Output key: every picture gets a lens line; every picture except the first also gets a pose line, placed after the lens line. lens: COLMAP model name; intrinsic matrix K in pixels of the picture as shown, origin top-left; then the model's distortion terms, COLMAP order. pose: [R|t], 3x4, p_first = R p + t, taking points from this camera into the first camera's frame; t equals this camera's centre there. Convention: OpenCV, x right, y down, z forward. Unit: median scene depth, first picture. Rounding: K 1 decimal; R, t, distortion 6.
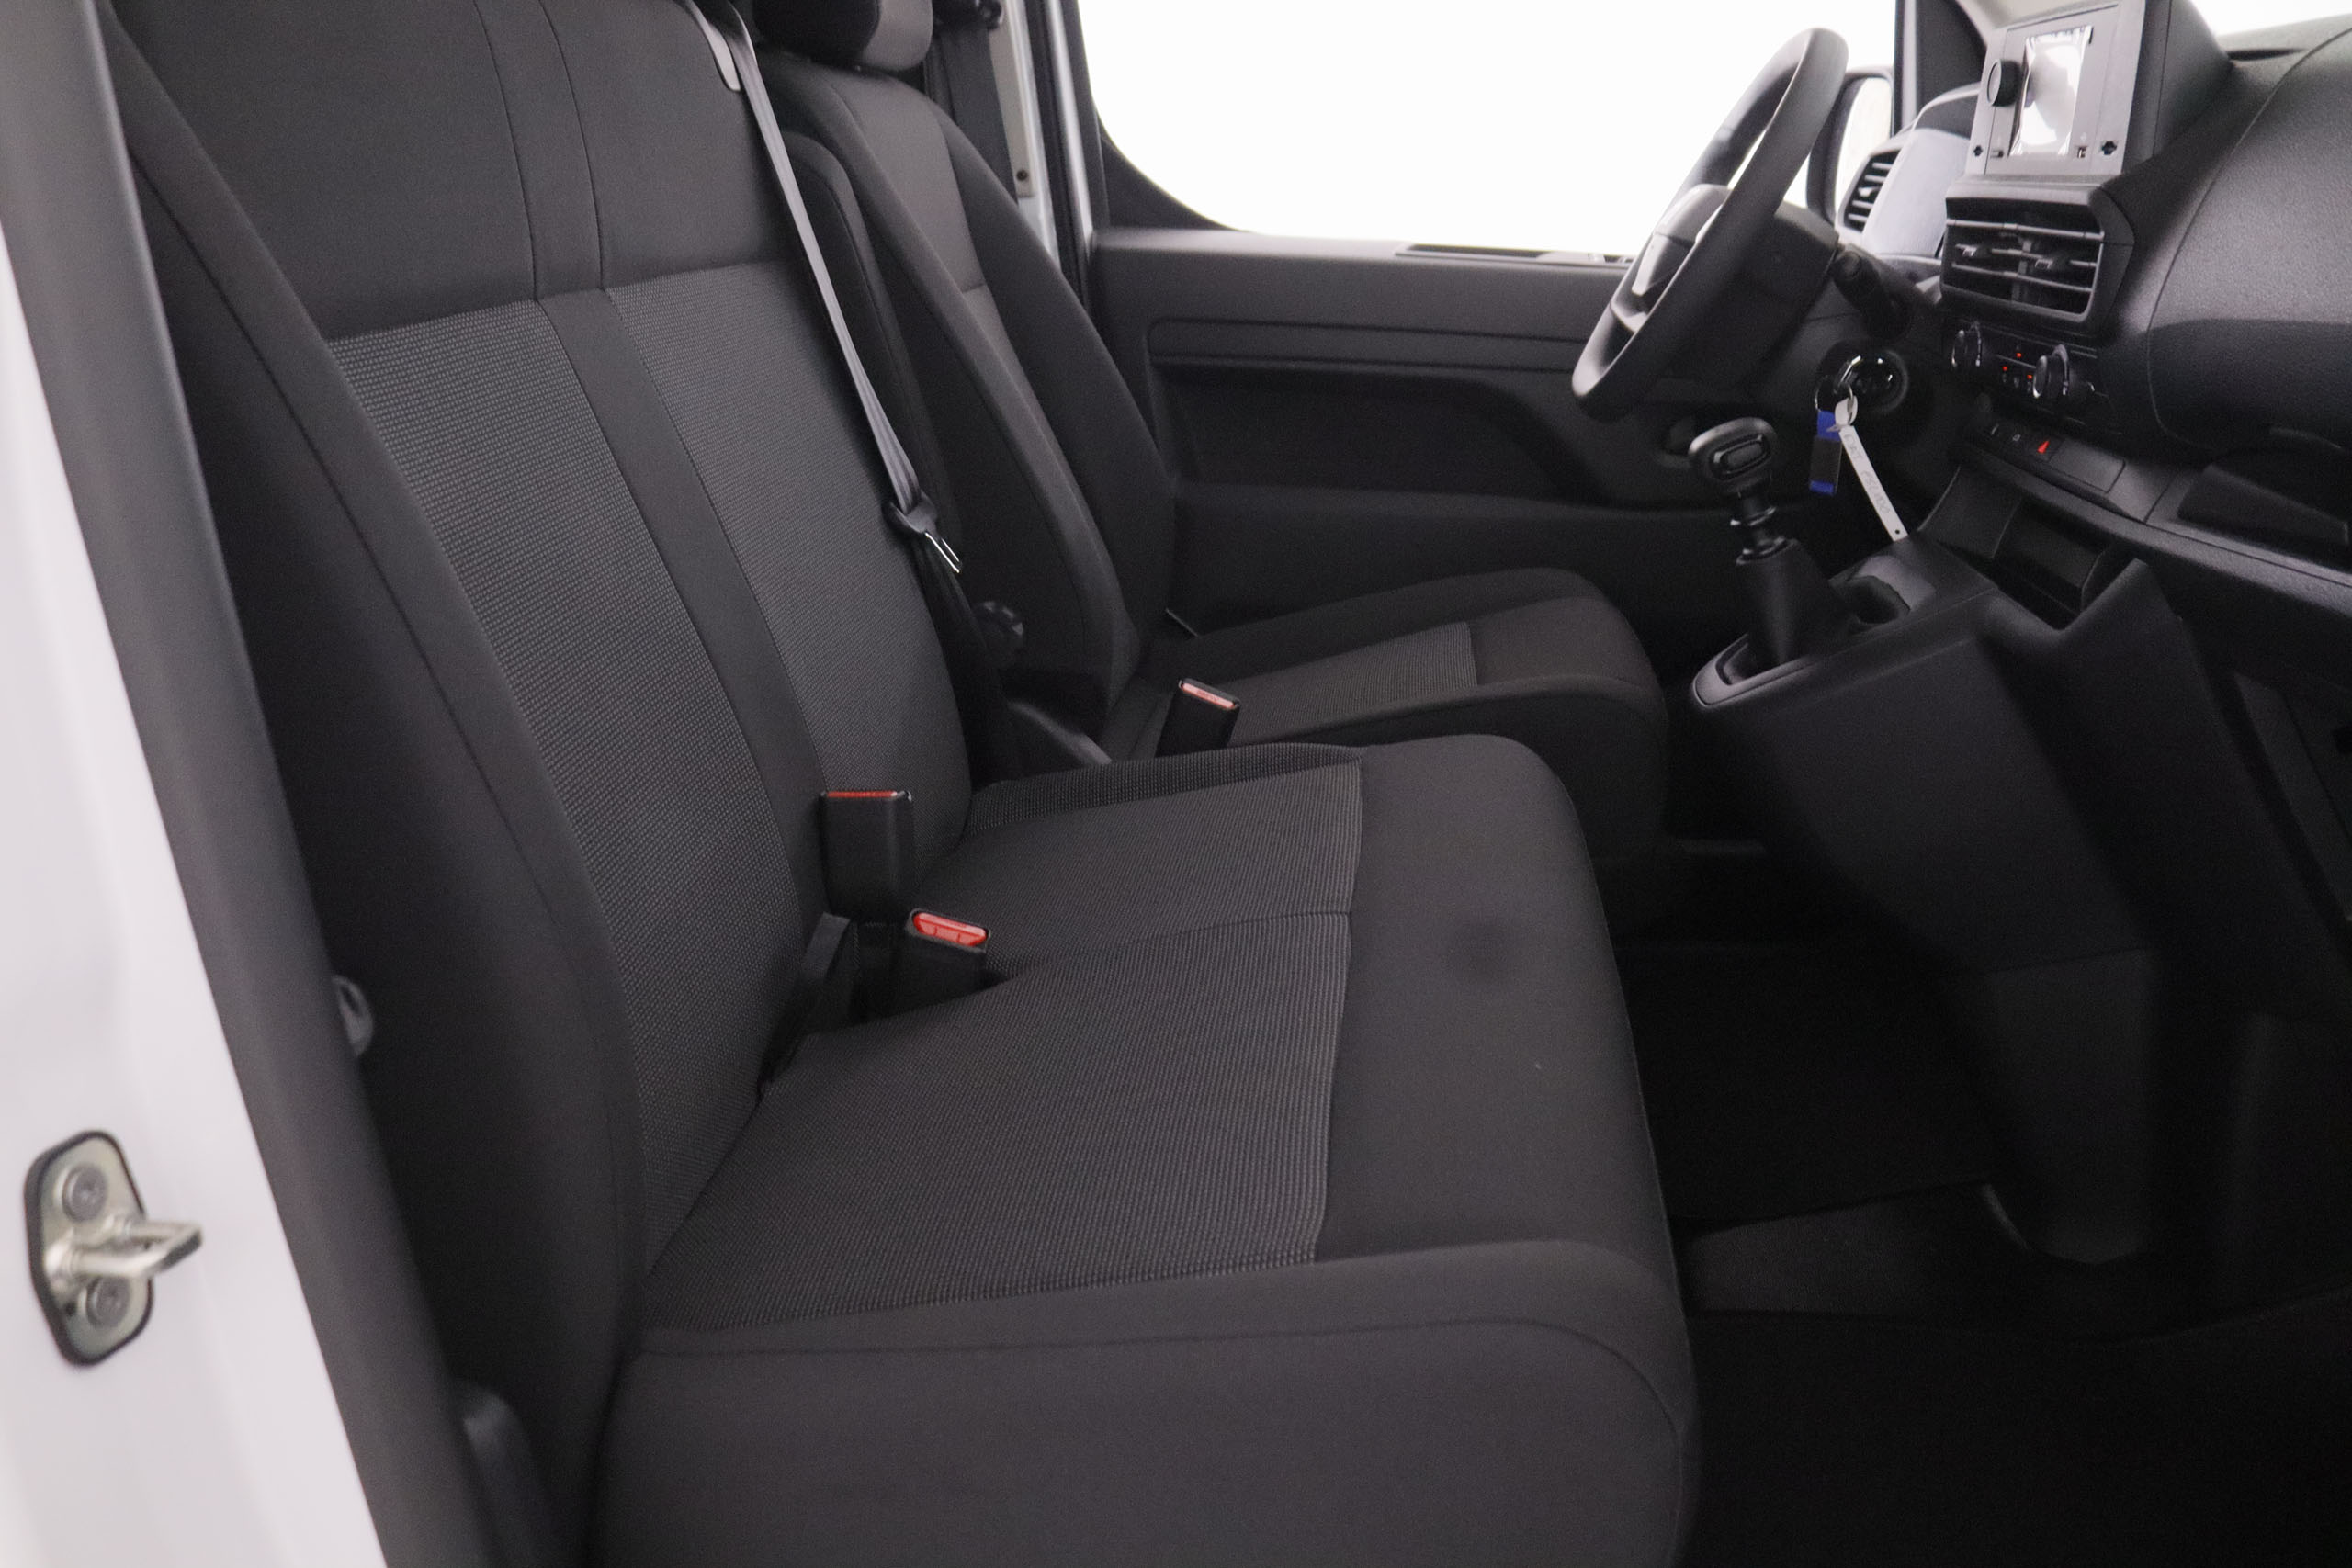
lens RADIAL K [[1711.4, 0, 1177.8], [0, 1711.4, 746.0], [0, 0, 1]] dist [-0.033215, -0.000373]
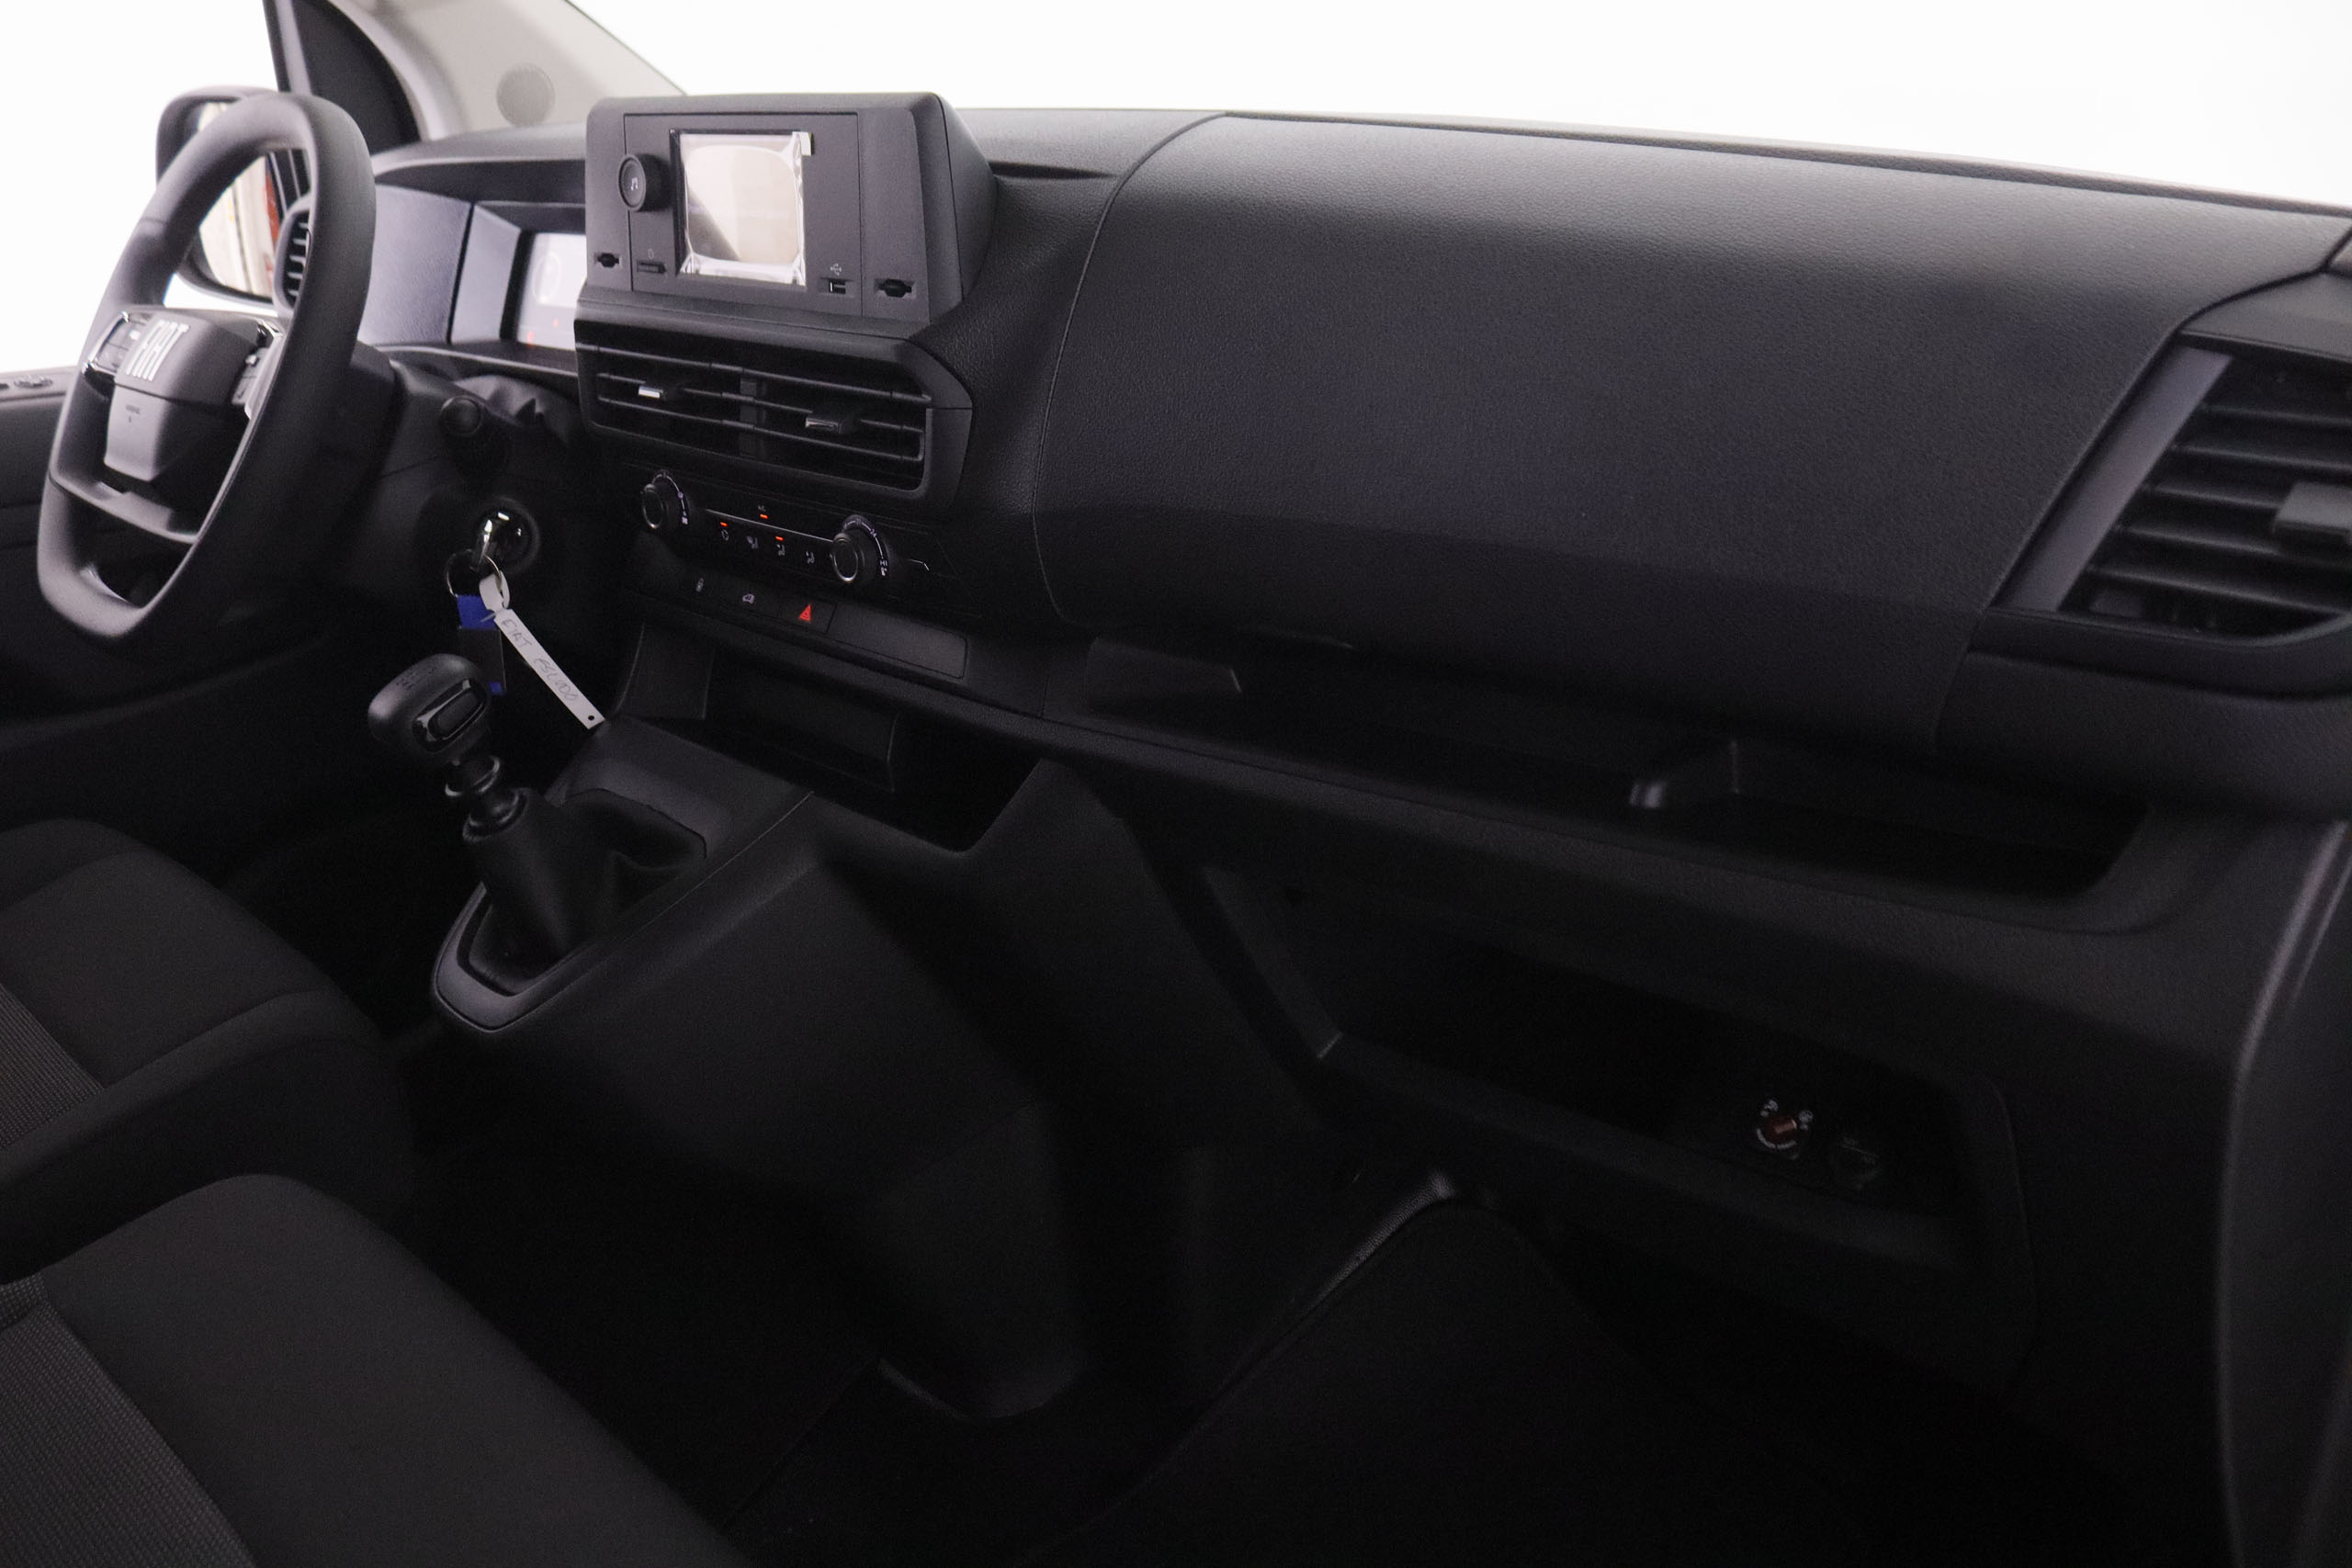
lens RADIAL K [[1711.4, 0, 1177.8], [0, 1711.4, 746.0], [0, 0, 1]] dist [-0.033215, -0.000373]
pose [[0.594191, -0.281622, 0.753410, -0.027097], [0.276154, 0.951190, 0.137758, -0.169196], [-0.755431, 0.126203, 0.642959, 0.312502]]
